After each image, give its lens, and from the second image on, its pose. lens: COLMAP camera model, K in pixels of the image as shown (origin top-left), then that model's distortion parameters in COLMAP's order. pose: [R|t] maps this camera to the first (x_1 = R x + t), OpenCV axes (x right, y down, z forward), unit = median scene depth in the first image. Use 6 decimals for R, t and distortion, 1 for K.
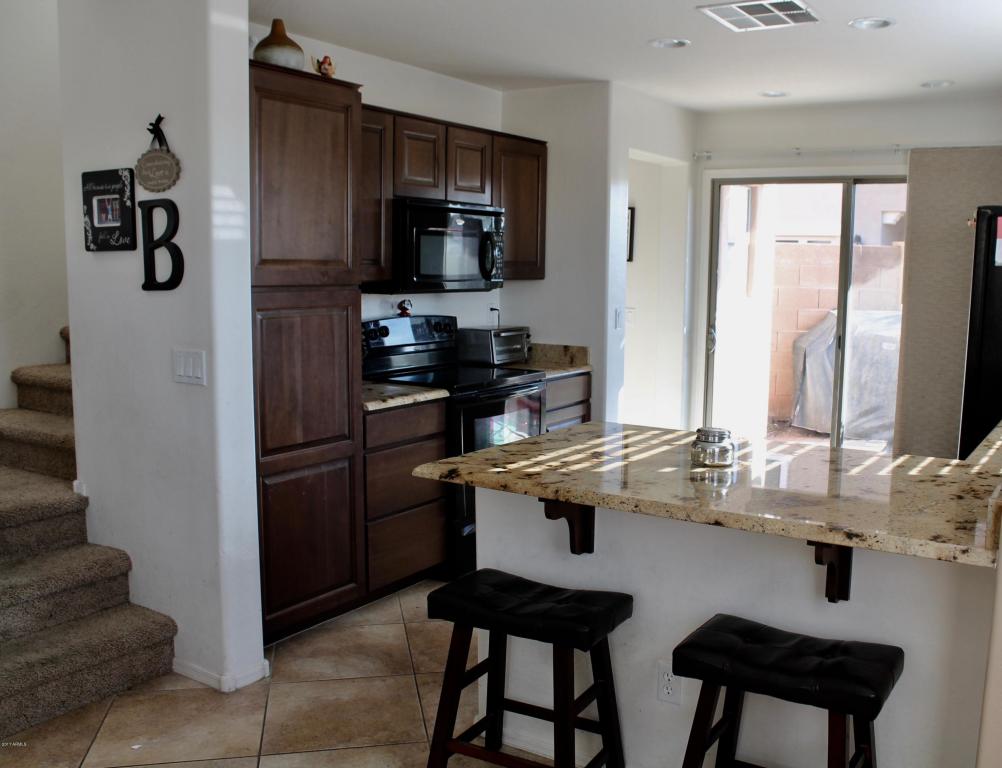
lens RADIAL K [[1067.8, 0, 501.7], [0, 1067.8, 384.5], [0, 0, 1]] dist [-0.088483, 0.000000]
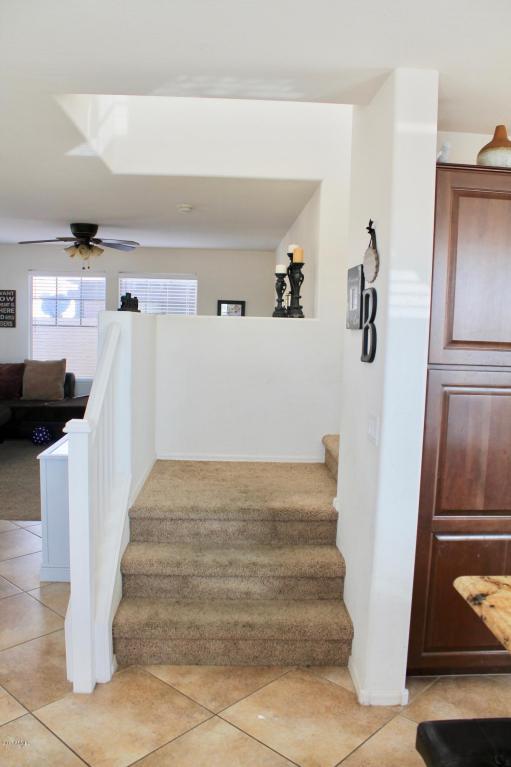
lens RADIAL K [[634.9, 0, 255.3], [0, 634.9, 386.4], [0, 0, 1]] dist [-0.102224, 0.018807]
pose [[0.578131, 0.086656, -0.811329, 0.191833], [-0.115269, 0.993046, 0.023928, -0.061802], [0.807761, 0.079688, 0.584100, 0.446862]]
